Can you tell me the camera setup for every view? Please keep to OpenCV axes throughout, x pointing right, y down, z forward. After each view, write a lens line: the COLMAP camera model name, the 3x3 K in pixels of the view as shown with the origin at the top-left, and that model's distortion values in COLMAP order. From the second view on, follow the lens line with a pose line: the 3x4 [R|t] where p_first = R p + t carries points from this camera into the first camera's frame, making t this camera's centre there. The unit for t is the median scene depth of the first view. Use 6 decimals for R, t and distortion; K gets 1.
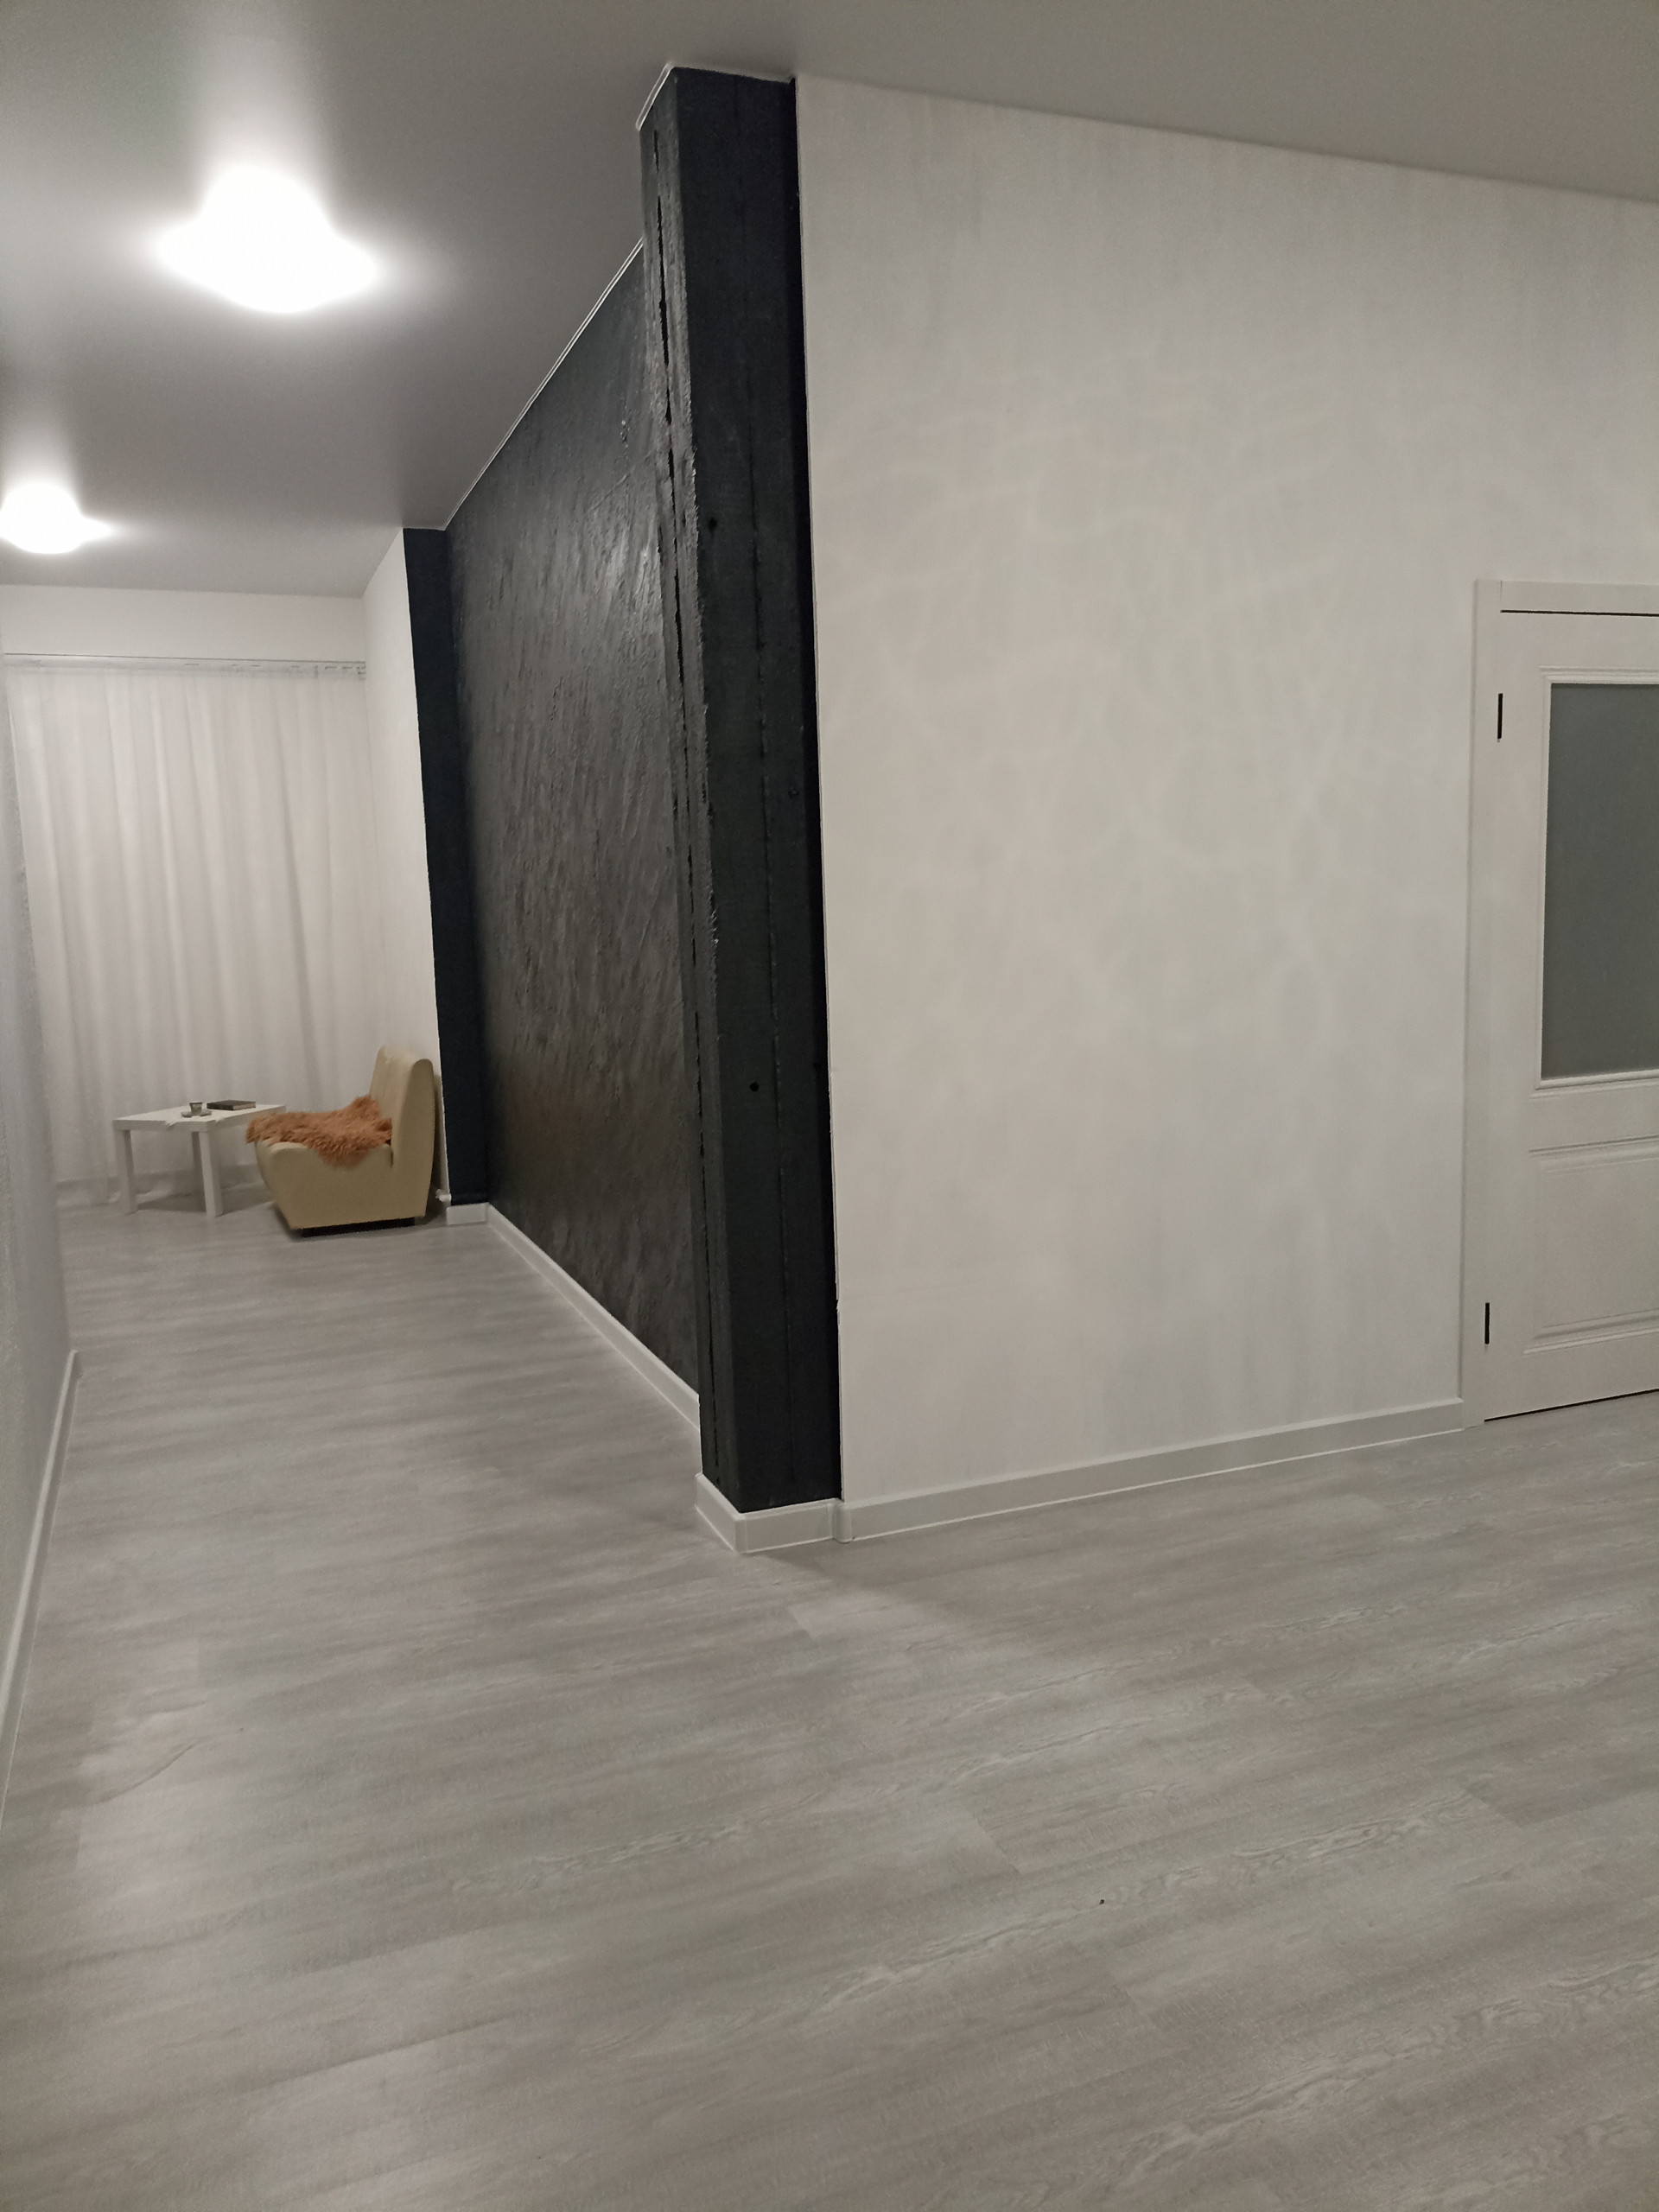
lens RADIAL K [[1620.9, 0, 829.5], [0, 1620.9, 1106.0], [0, 0, 1]] dist [0.023837, -0.015604]
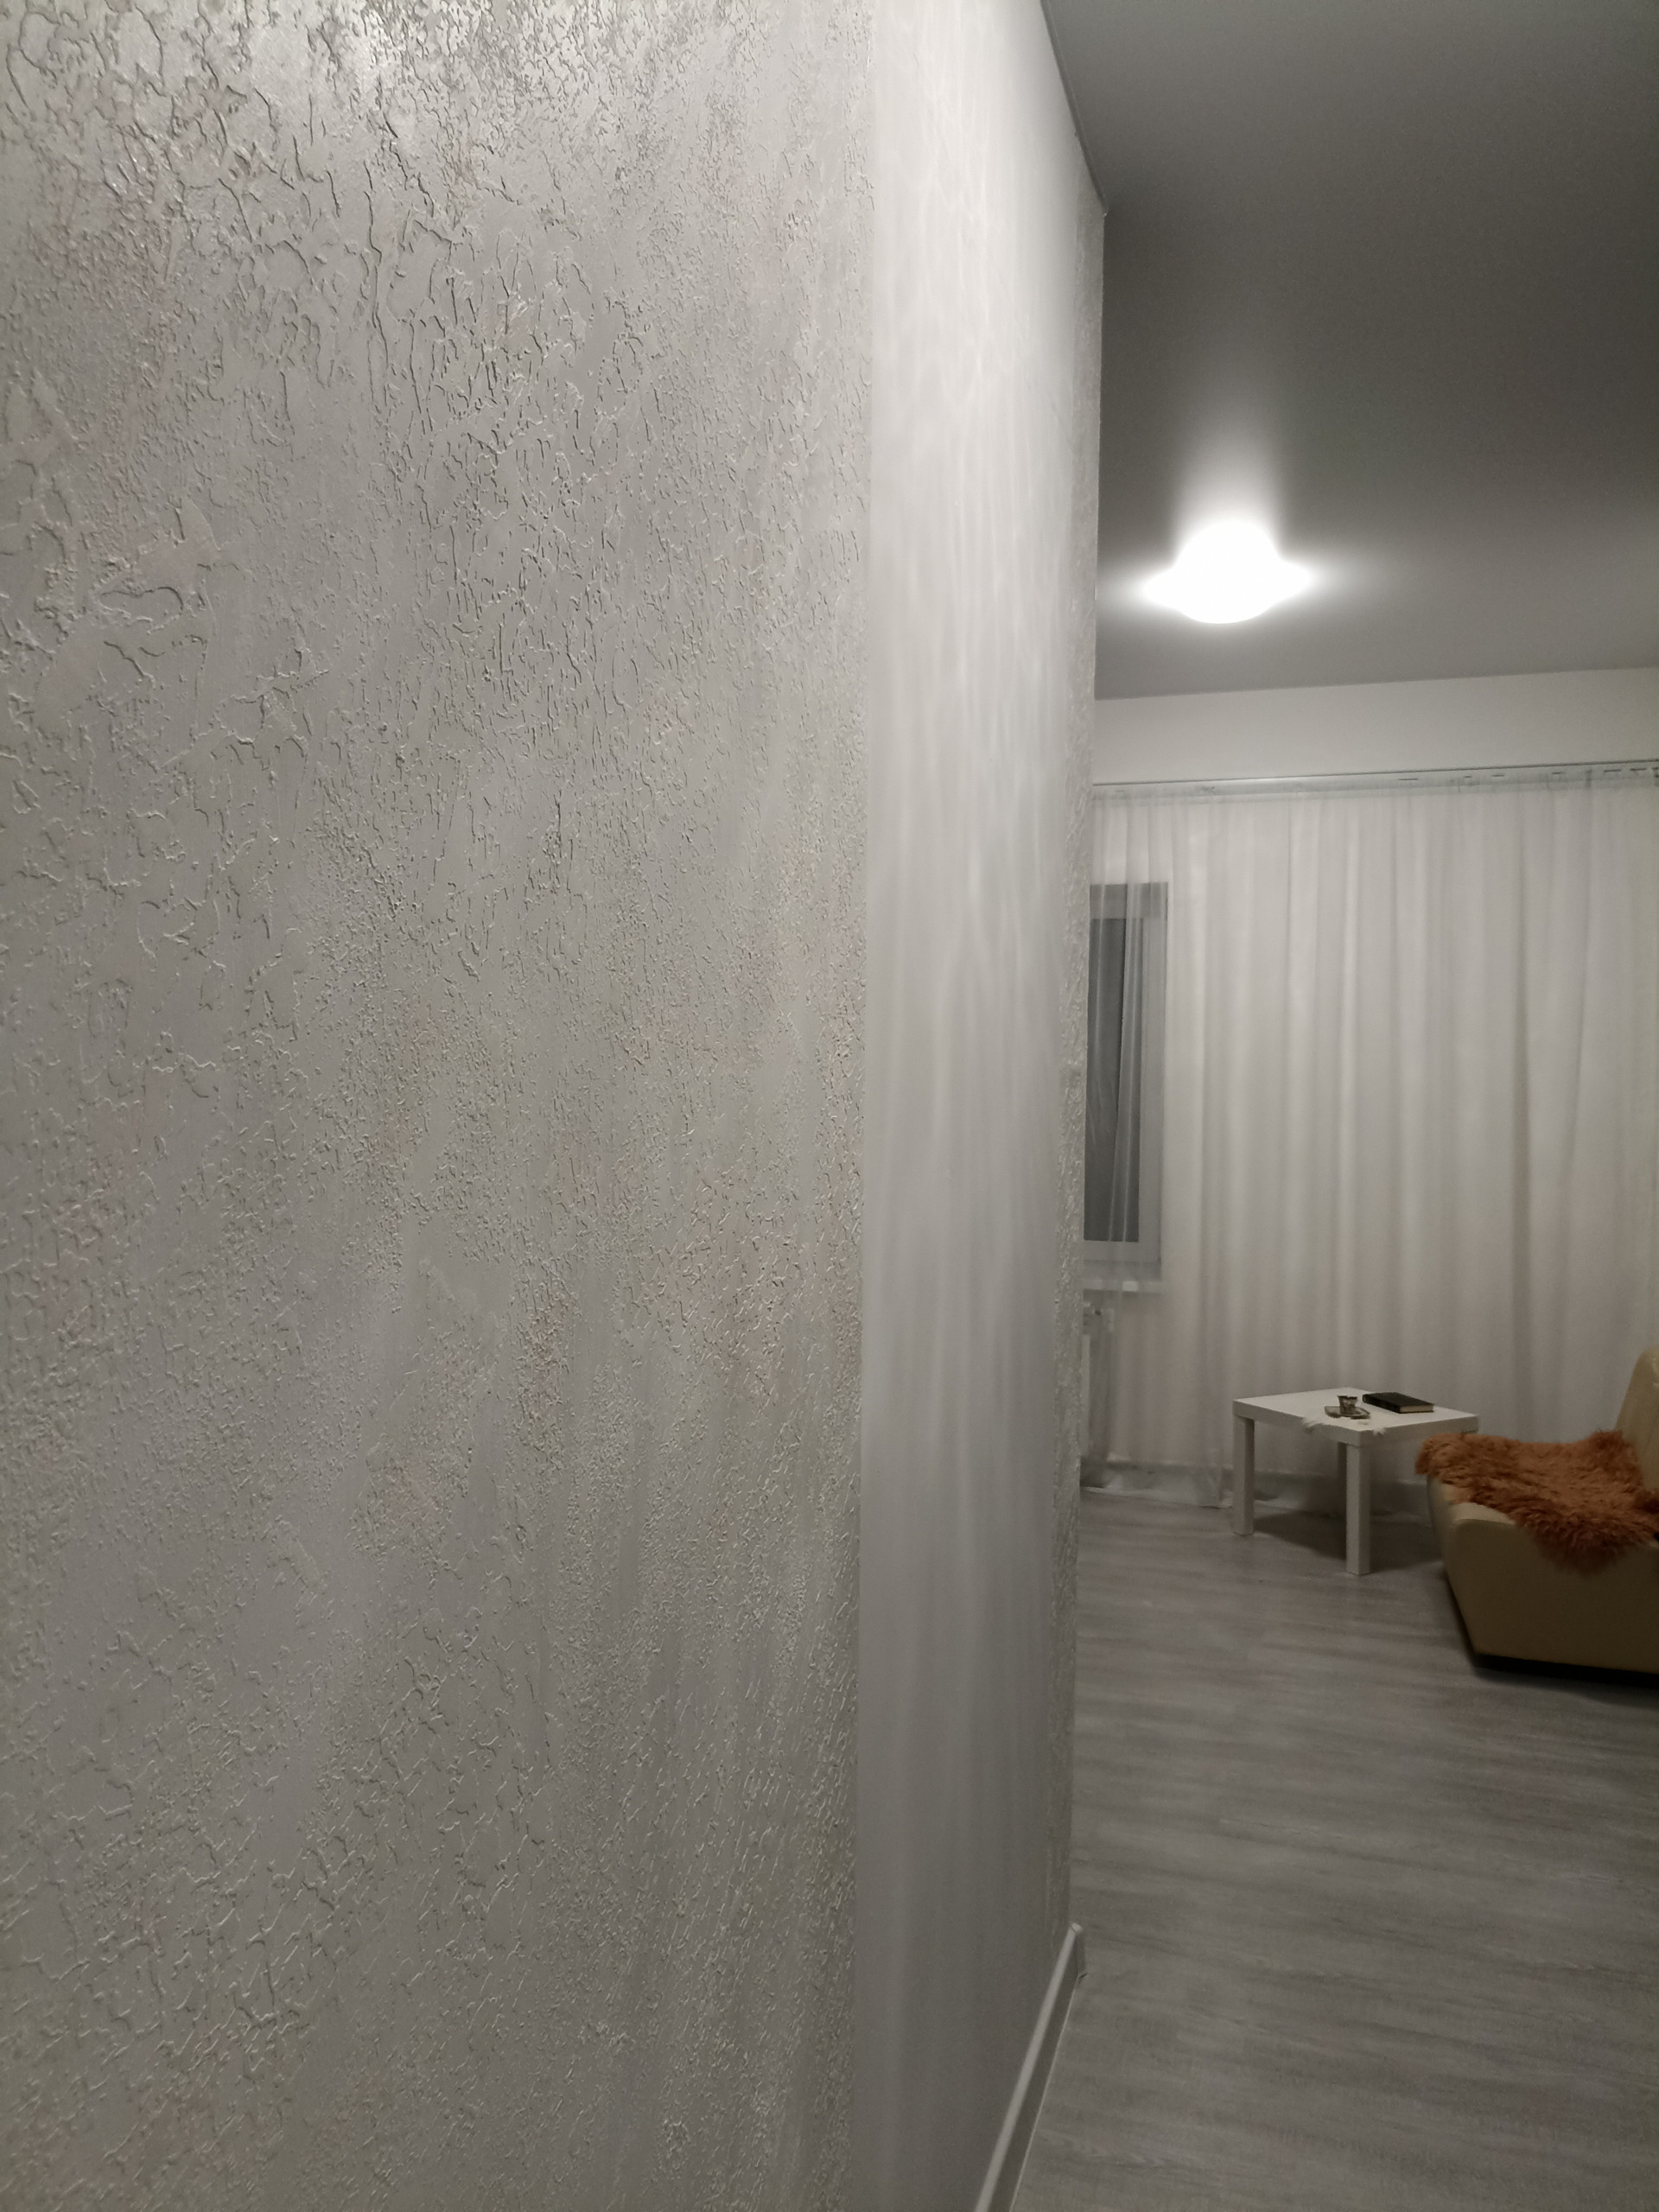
lens RADIAL K [[1627.0, 0, 831.5], [0, 1627.0, 1108.1], [0, 0, 1]] dist [0.014704, -0.002259]
pose [[0.767000, 0.056042, -0.639195, -0.124044], [-0.123945, 0.990357, -0.061897, -0.053284], [0.629562, 0.126700, 0.766550, 0.320167]]
